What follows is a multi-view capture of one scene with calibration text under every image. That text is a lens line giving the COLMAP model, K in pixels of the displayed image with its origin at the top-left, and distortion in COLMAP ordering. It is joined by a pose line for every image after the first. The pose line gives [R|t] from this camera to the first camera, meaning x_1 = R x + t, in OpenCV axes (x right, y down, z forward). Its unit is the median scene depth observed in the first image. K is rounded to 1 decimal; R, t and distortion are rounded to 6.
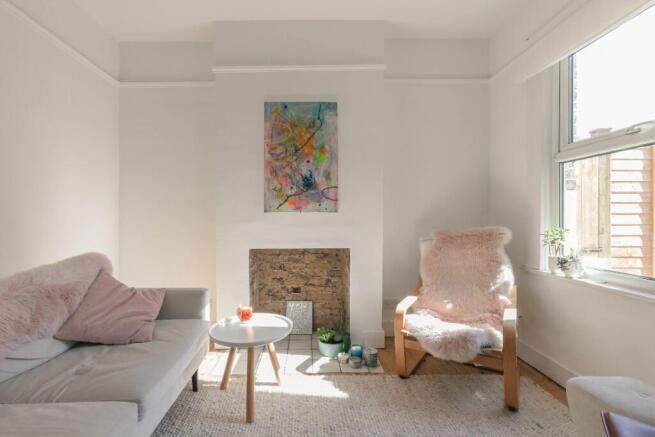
lens RADIAL K [[295.7, 0, 327.3], [0, 295.7, 218.2], [0, 0, 1]] dist [0.004390, -0.000209]
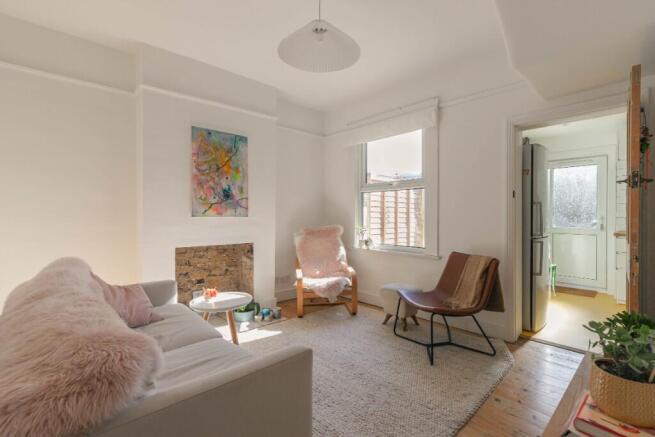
lens RADIAL K [[295.7, 0, 329.9], [0, 295.7, 217.3], [0, 0, 1]] dist [0.004390, -0.000209]
pose [[0.740000, 0.000689, 0.672606, -0.609732], [0.002310, 0.999991, -0.003565, -0.012013], [-0.672603, 0.004191, 0.739992, -0.277714]]
